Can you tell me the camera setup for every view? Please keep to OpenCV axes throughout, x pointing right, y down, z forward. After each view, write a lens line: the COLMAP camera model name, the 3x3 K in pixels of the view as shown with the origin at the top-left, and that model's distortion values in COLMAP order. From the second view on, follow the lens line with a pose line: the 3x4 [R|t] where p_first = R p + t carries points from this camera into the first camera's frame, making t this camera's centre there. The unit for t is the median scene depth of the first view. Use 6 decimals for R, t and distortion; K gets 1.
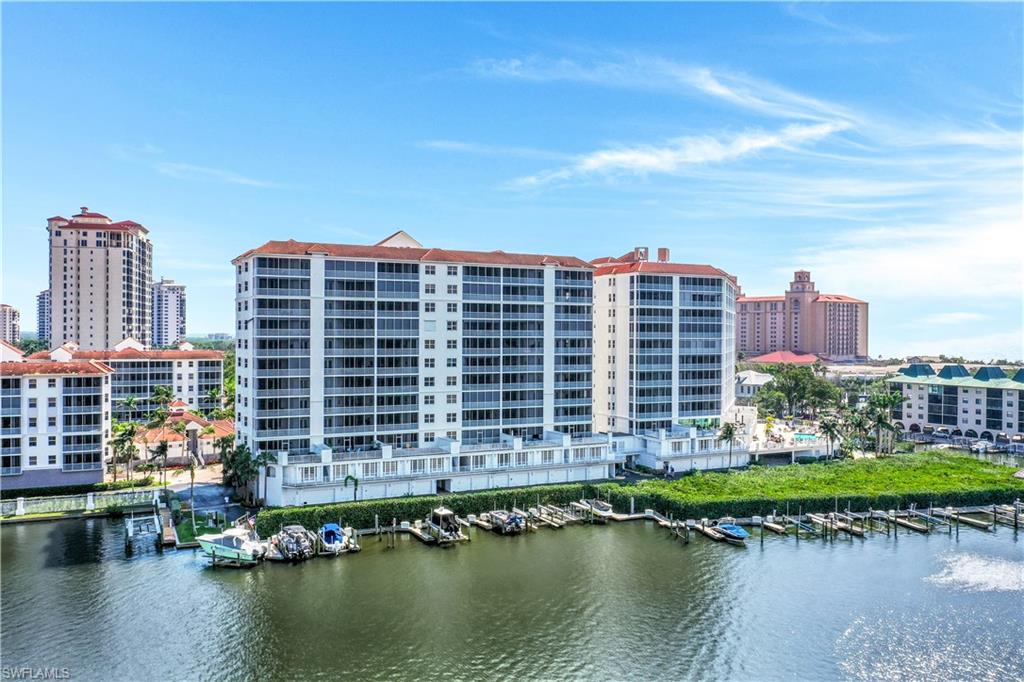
lens RADIAL K [[818.2, 0, 512.1], [0, 818.2, 339.8], [0, 0, 1]] dist [-0.017292, -0.003134]
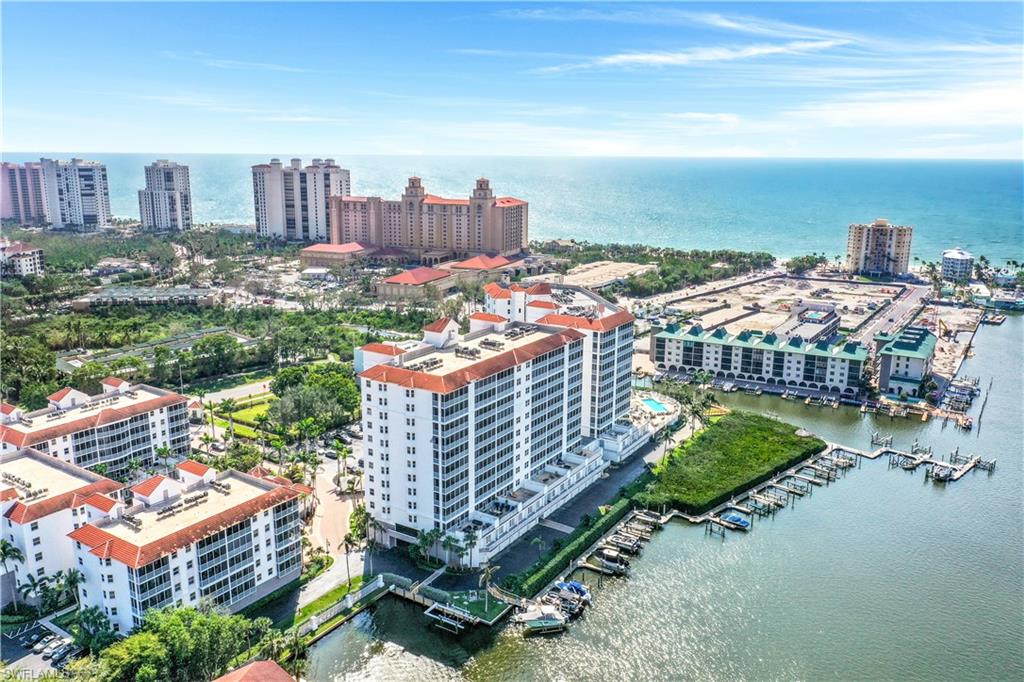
lens RADIAL K [[818.2, 0, 513.8], [0, 818.2, 339.1], [0, 0, 1]] dist [-0.017292, -0.003134]
pose [[0.852973, -0.119938, 0.507988, -0.552024], [0.002494, 0.974167, 0.225817, -0.306513], [-0.521949, -0.191348, 0.831237, -0.086302]]
